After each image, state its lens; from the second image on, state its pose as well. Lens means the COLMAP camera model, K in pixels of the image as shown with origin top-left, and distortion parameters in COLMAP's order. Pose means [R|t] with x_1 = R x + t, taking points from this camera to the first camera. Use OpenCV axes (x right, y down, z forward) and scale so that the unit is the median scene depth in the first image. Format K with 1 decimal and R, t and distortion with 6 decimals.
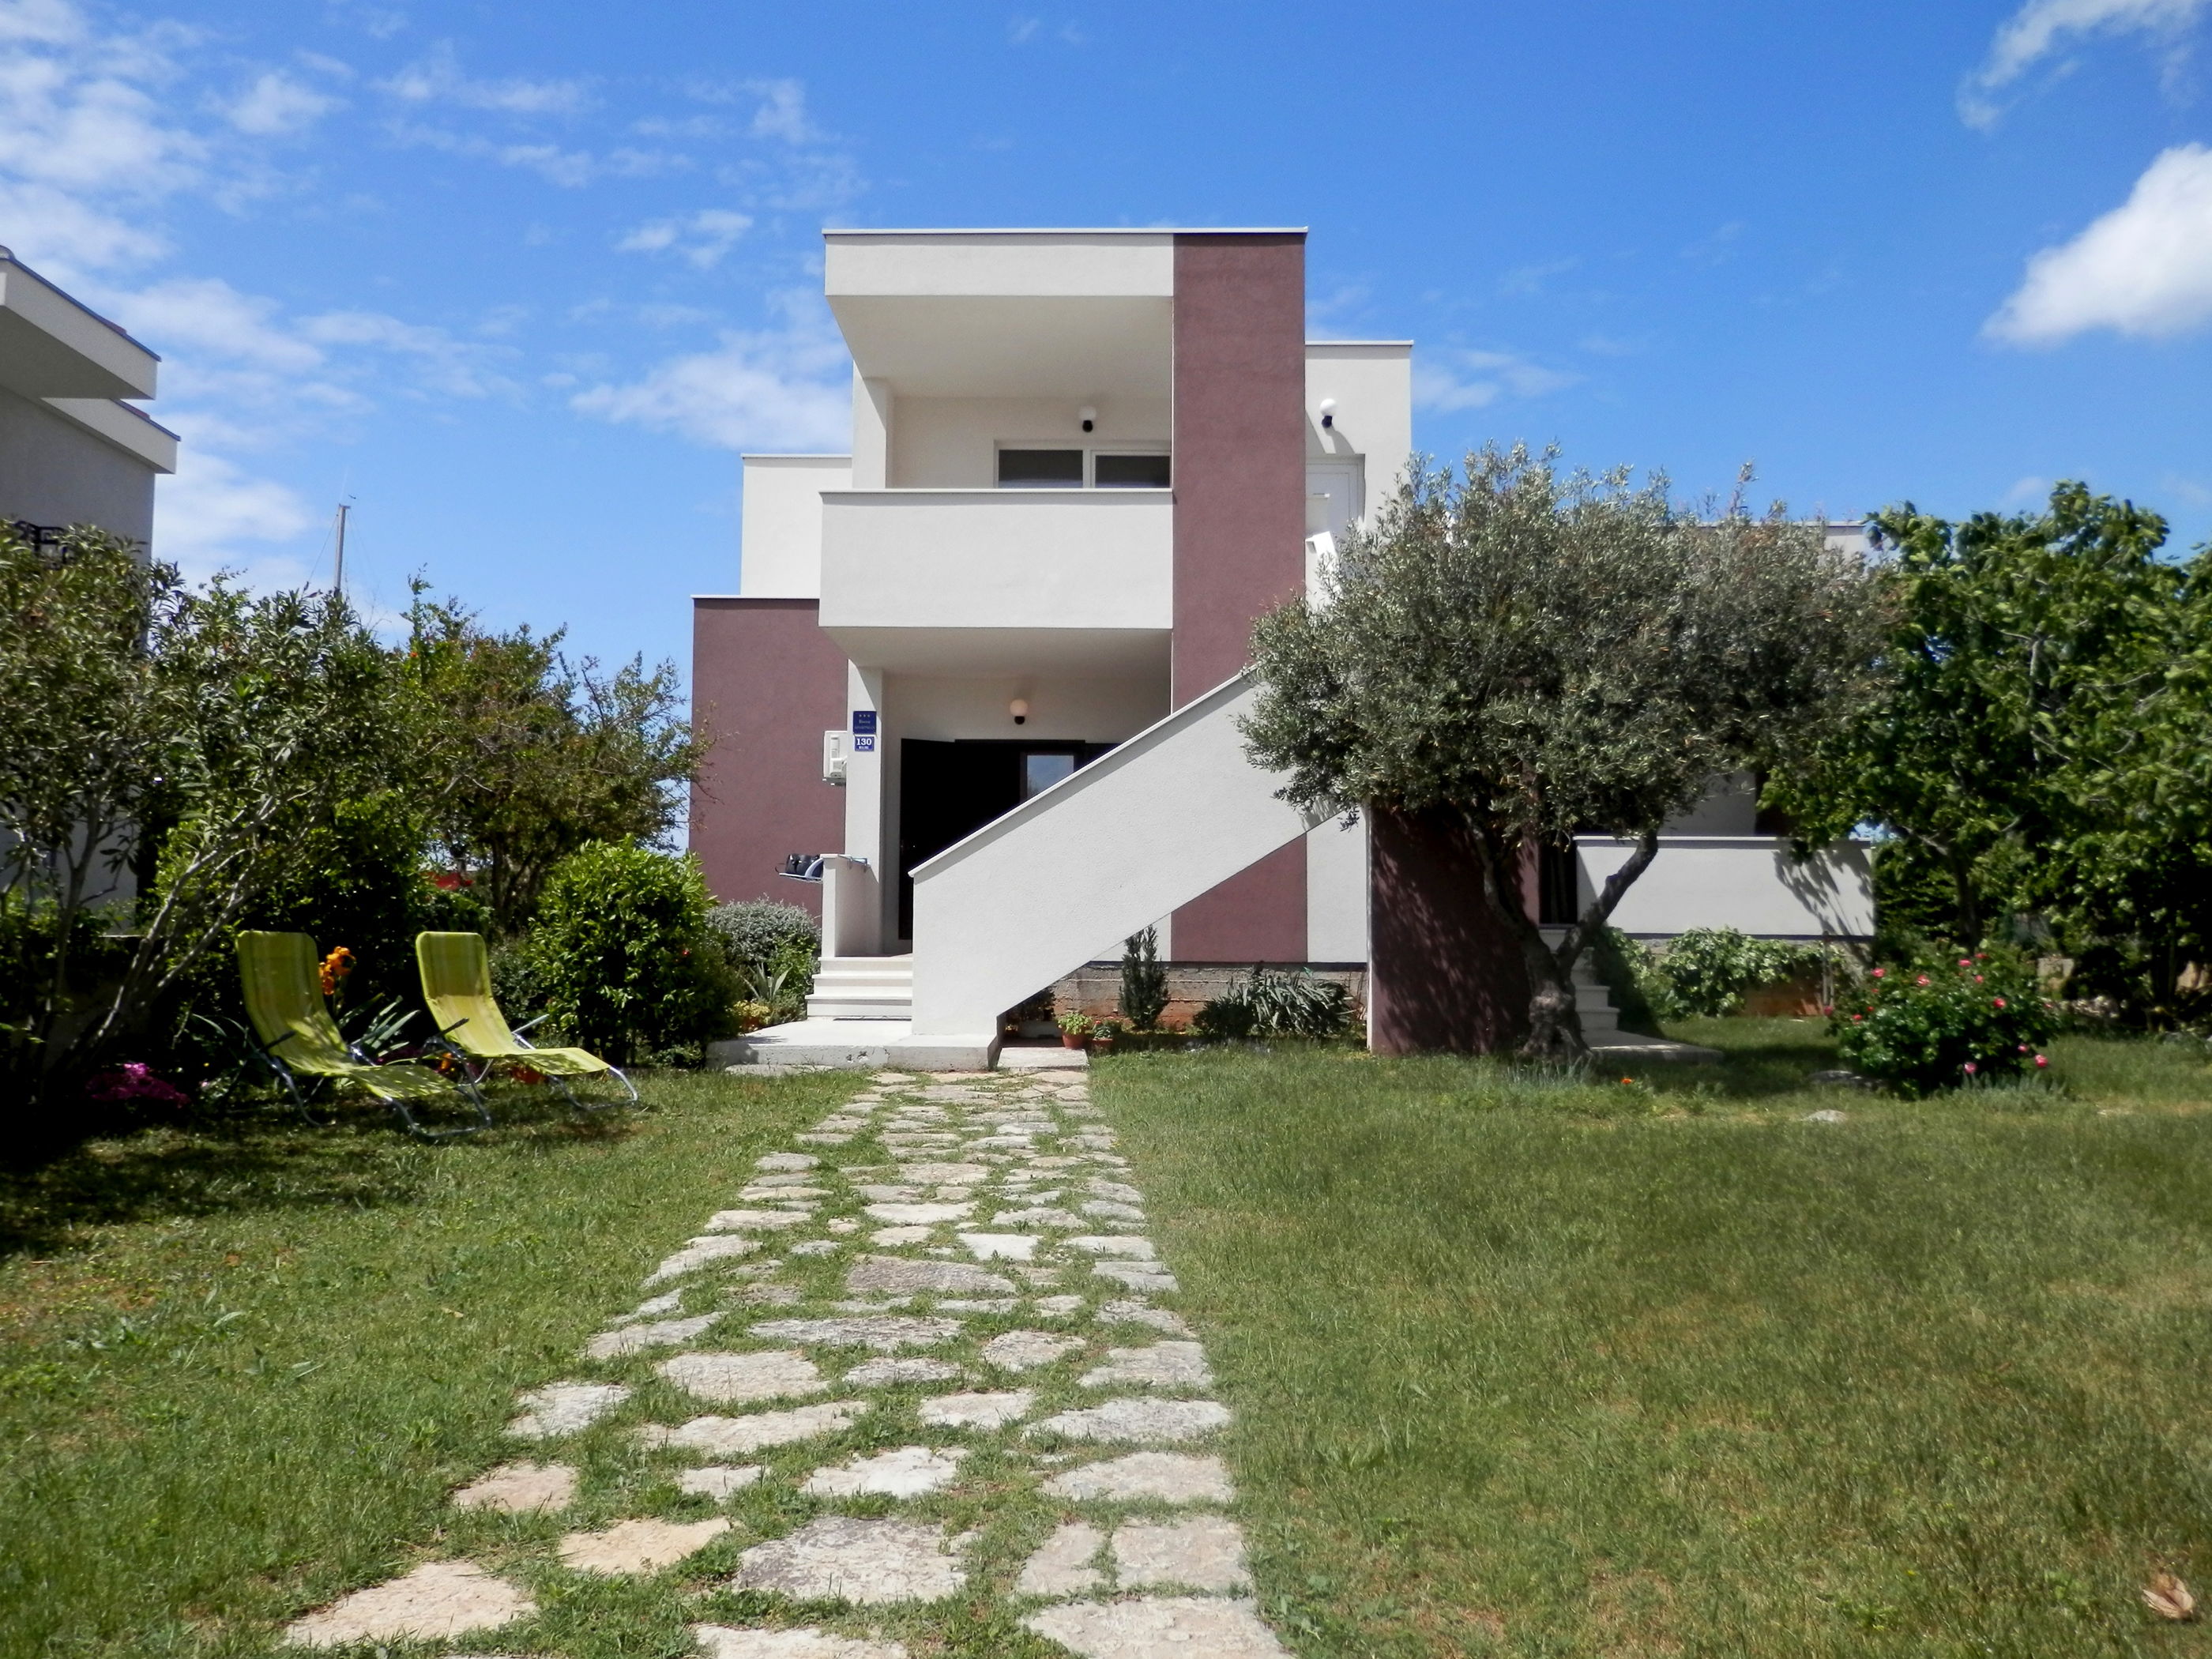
lens RADIAL K [[1635.6, 0, 1086.8], [0, 1635.6, 803.6], [0, 0, 1]] dist [-0.011065, 0.001289]
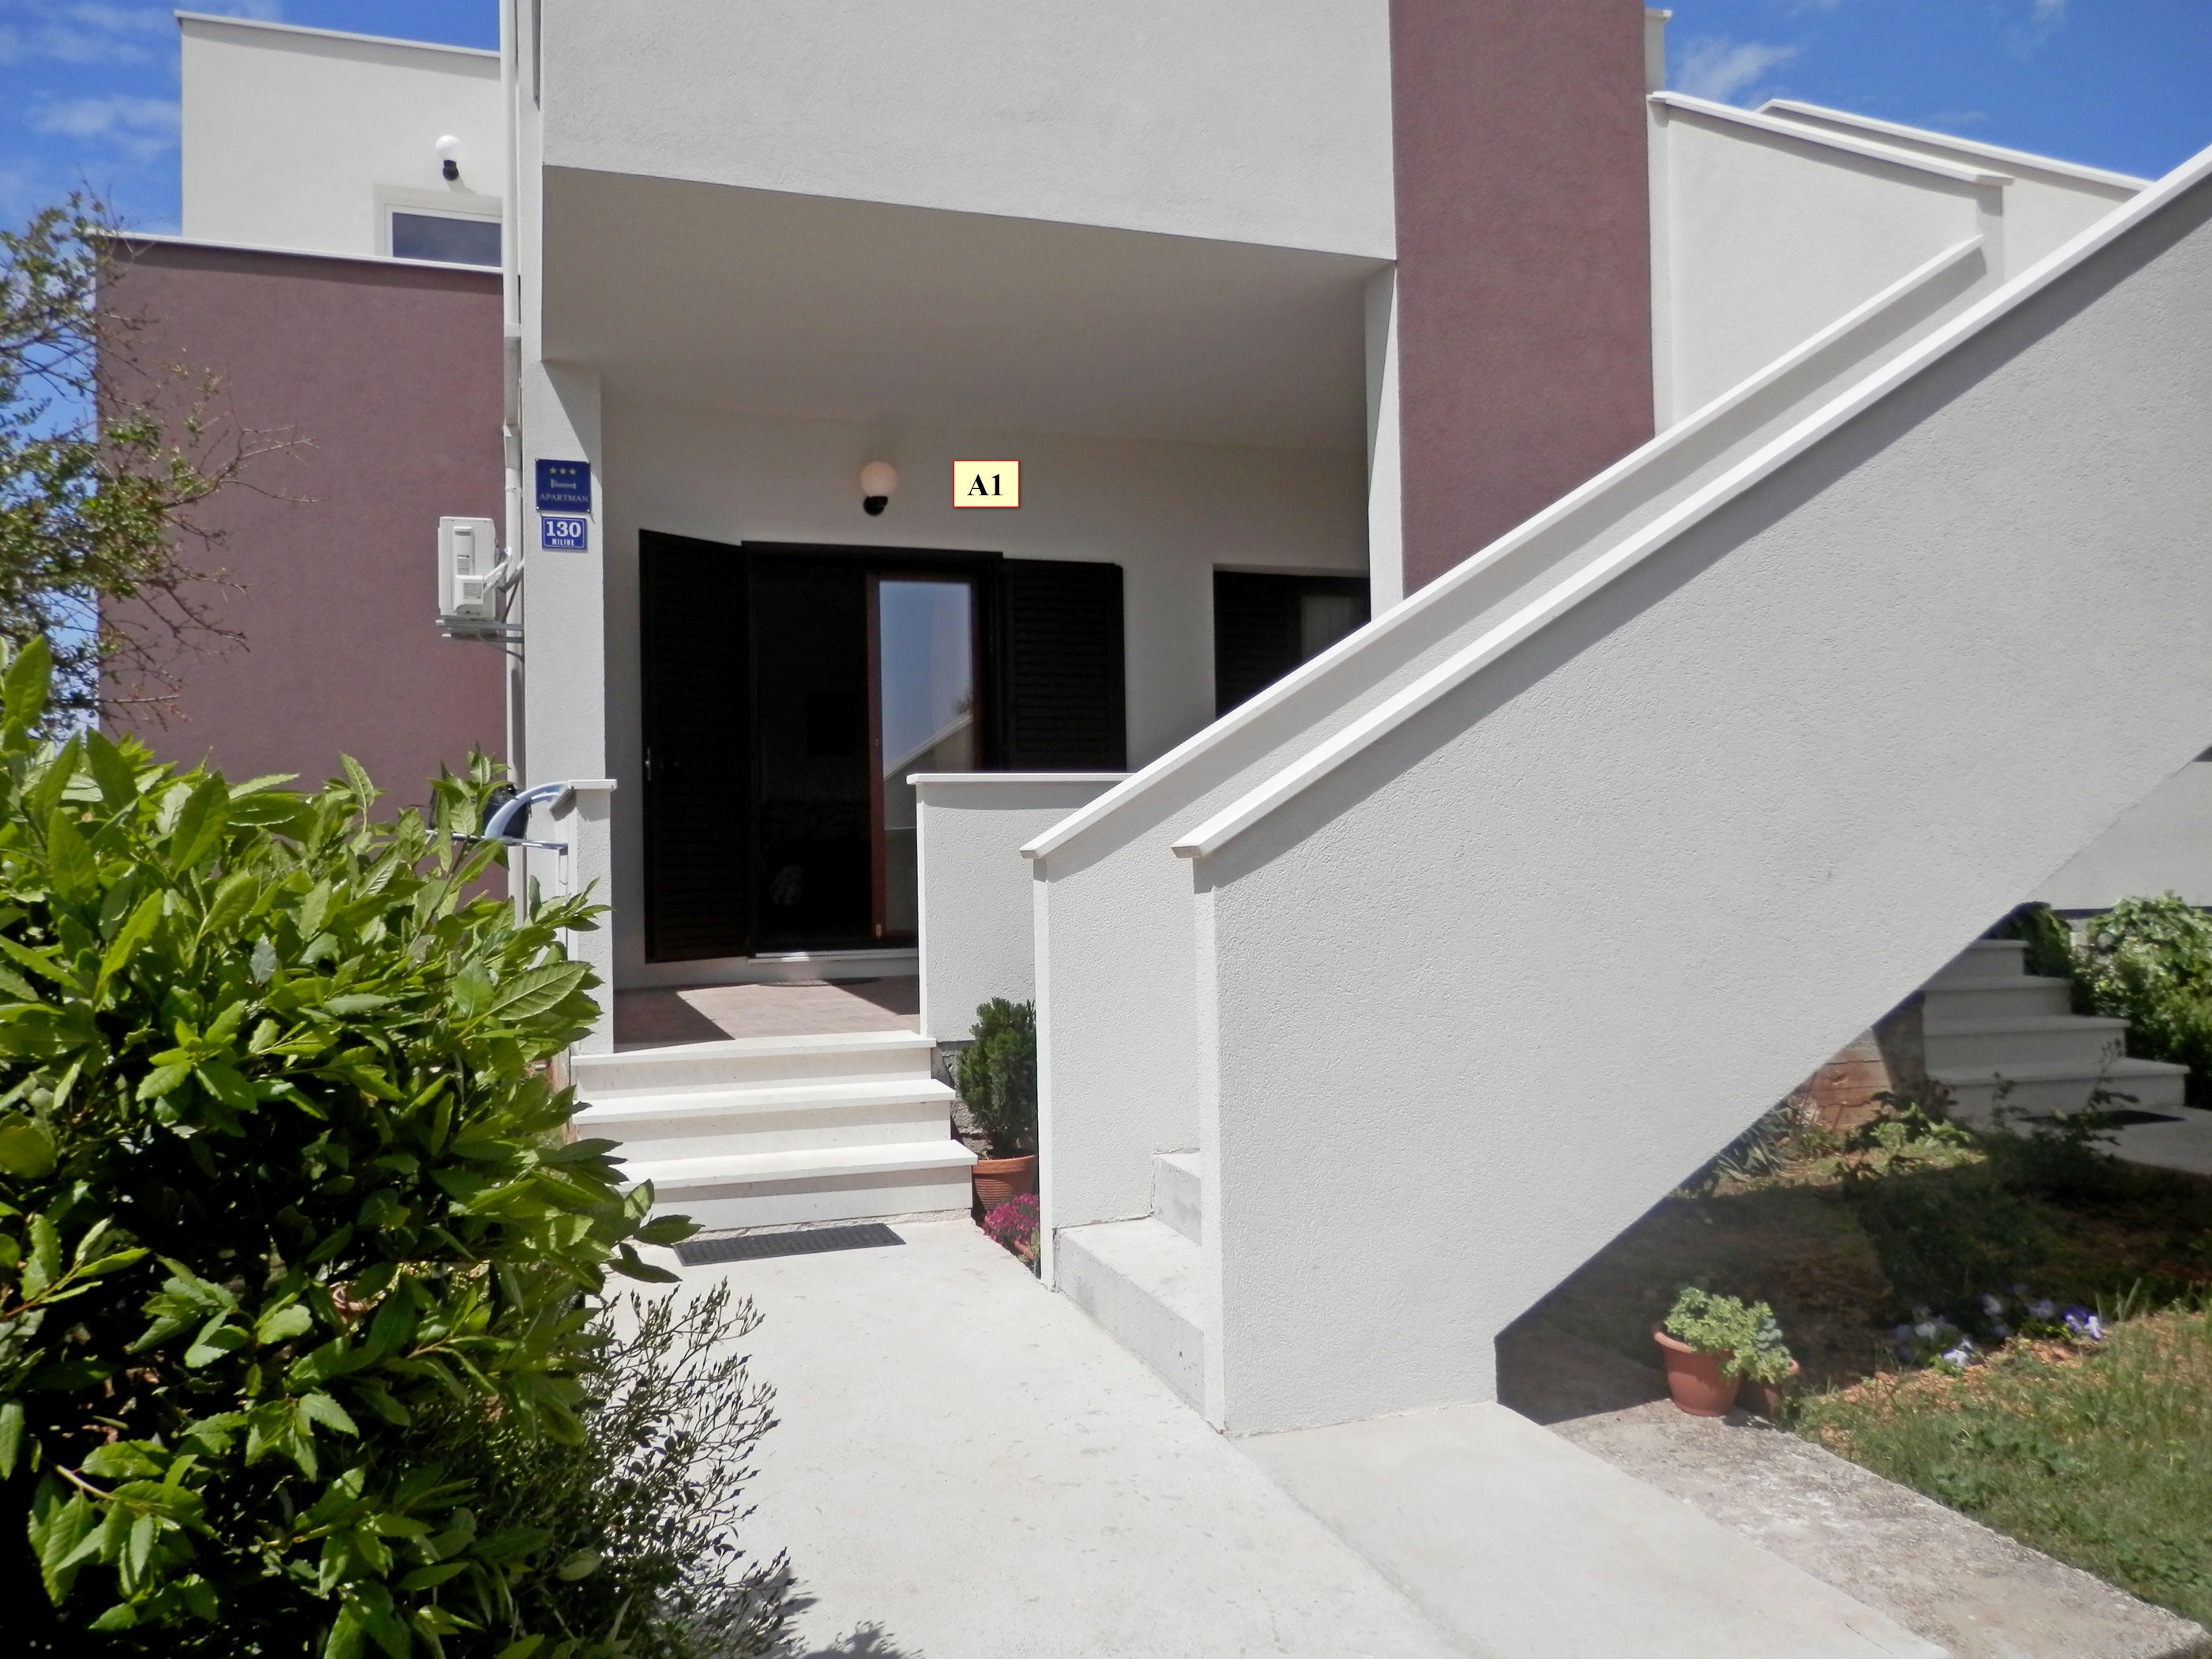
lens RADIAL K [[1645.1, 0, 1089.4], [0, 1645.1, 815.4], [0, 0, 1]] dist [-0.000825, -0.000061]
pose [[0.942893, -0.015146, 0.332751, -0.205640], [-0.002297, 0.998646, 0.051964, 0.022019], [-0.333088, -0.049761, 0.941582, 0.715629]]
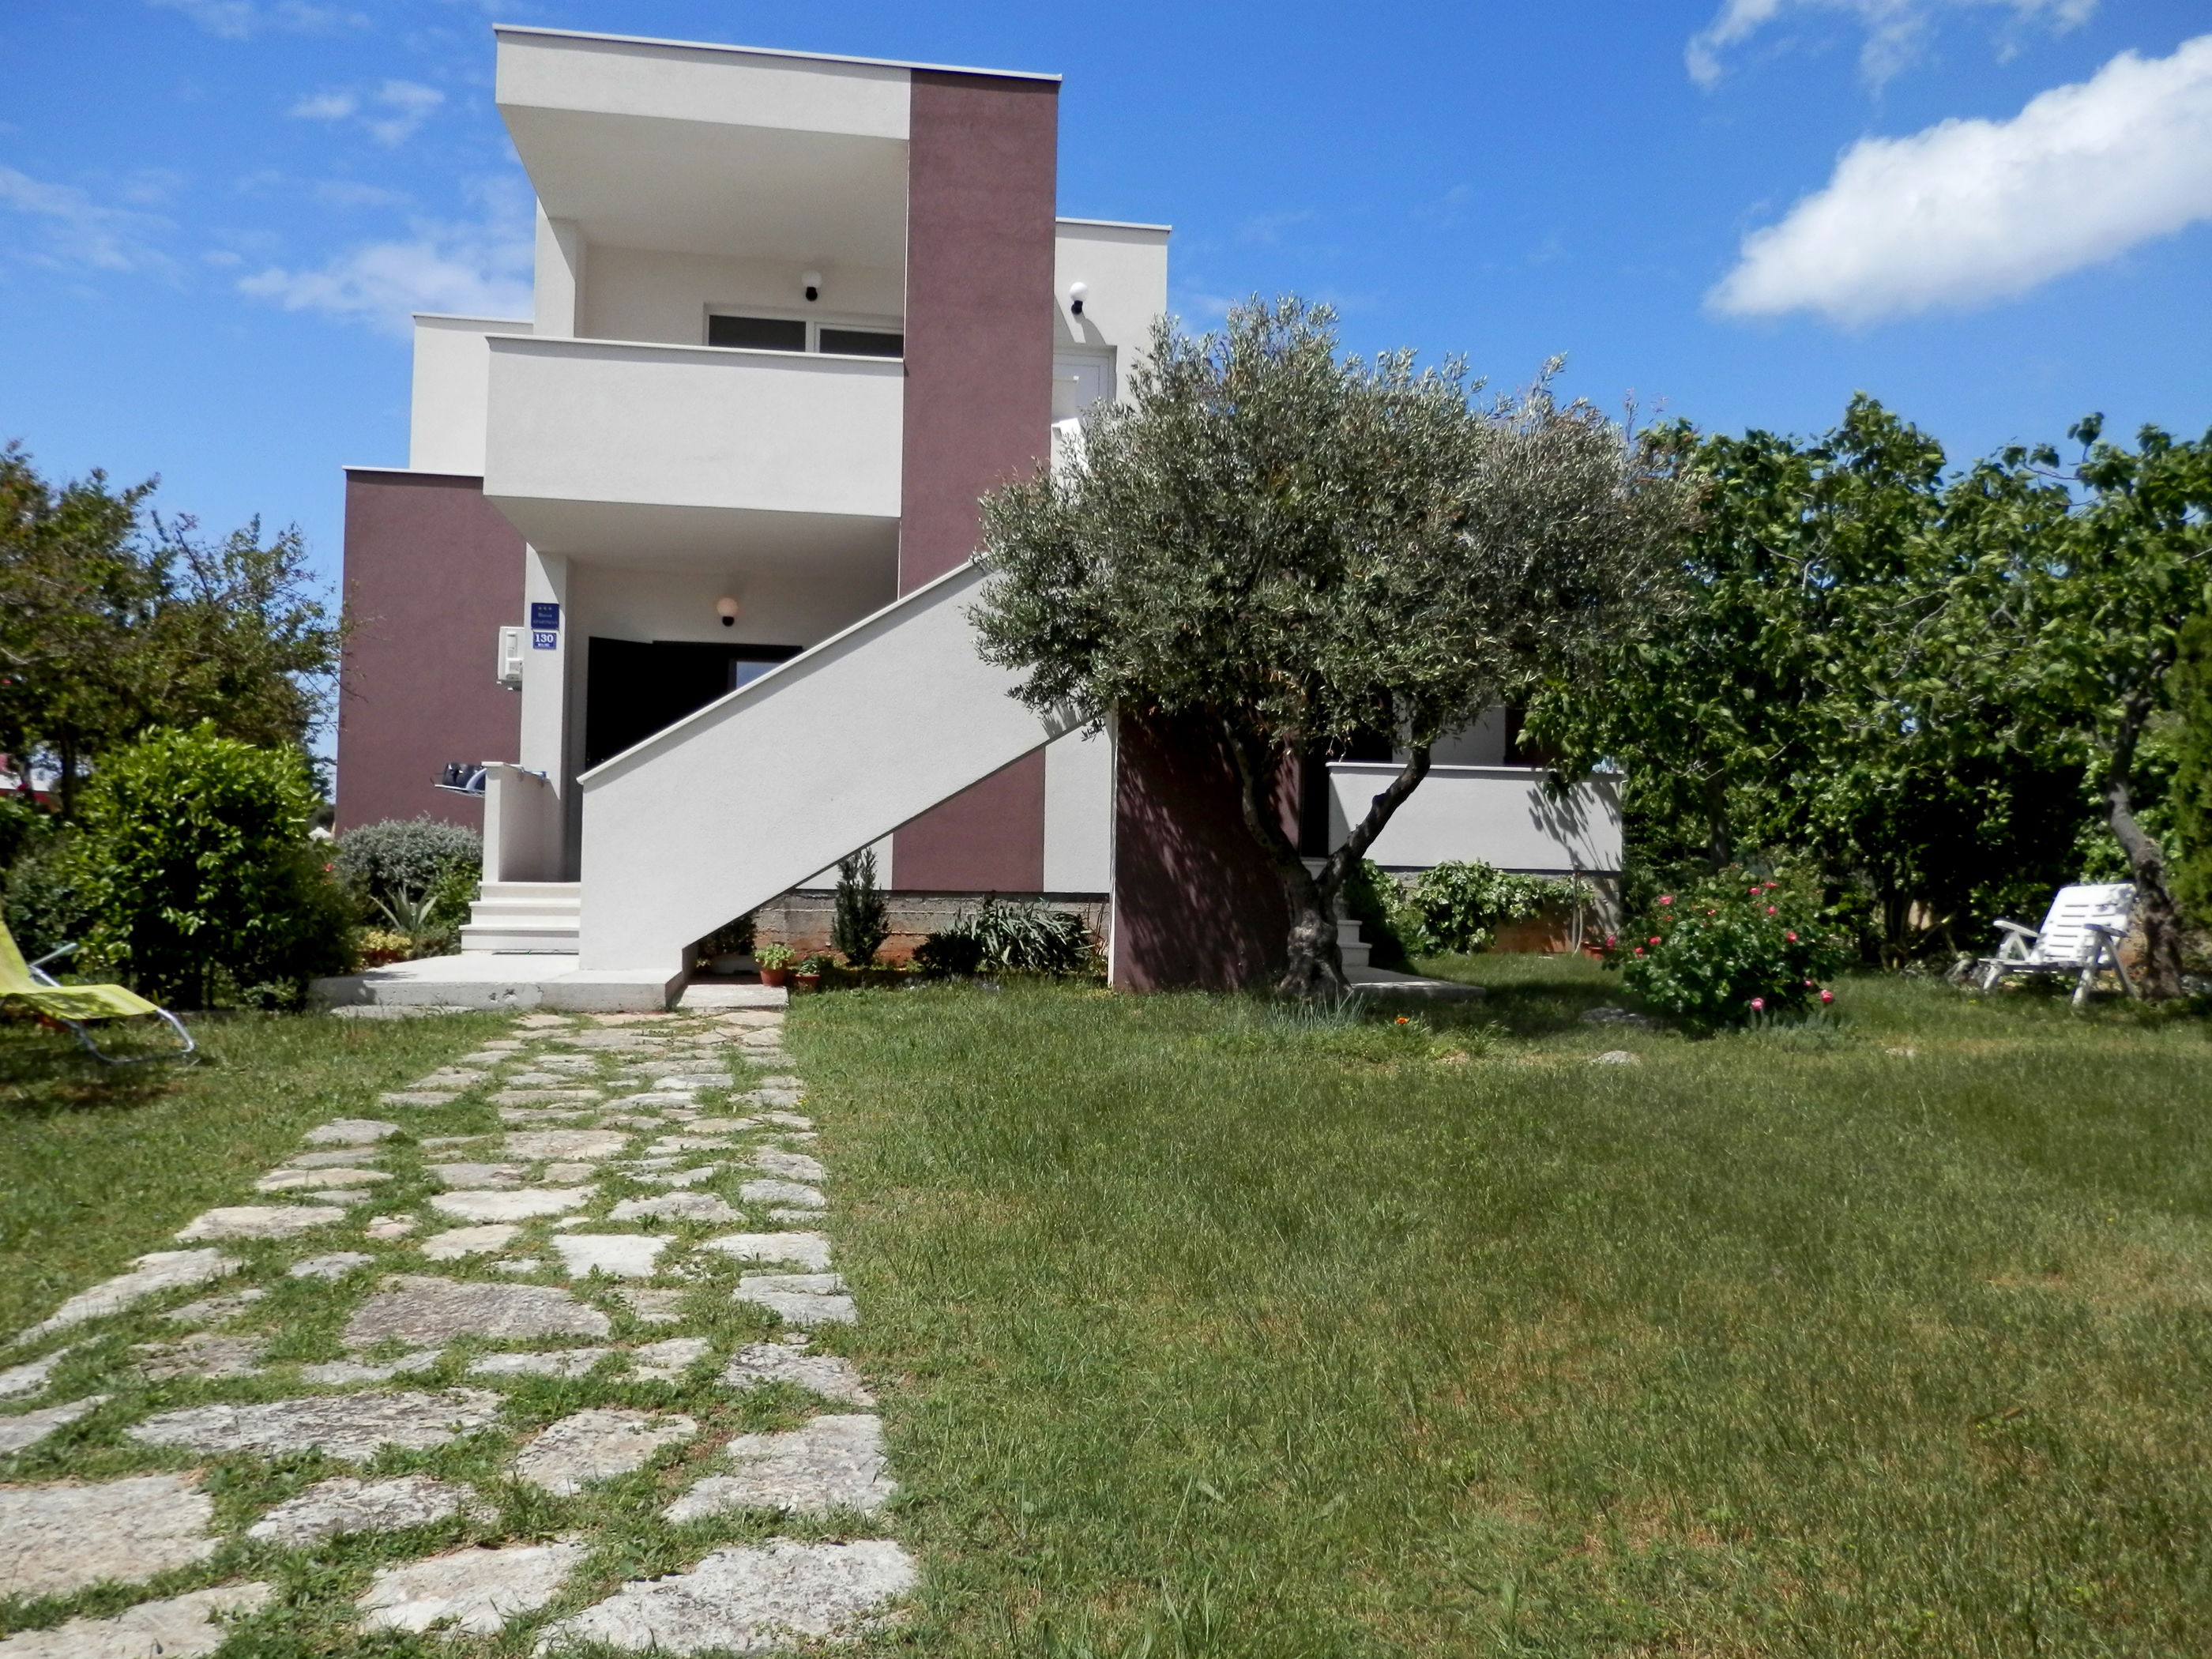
lens RADIAL K [[1635.4, 0, 1110.9], [0, 1635.4, 824.9], [0, 0, 1]] dist [0.000453, 0.009479]
pose [[0.984429, 0.015931, 0.175061, 0.013969], [-0.024214, 0.998681, 0.045281, 0.019925], [-0.174109, -0.048815, 0.983516, 0.114474]]
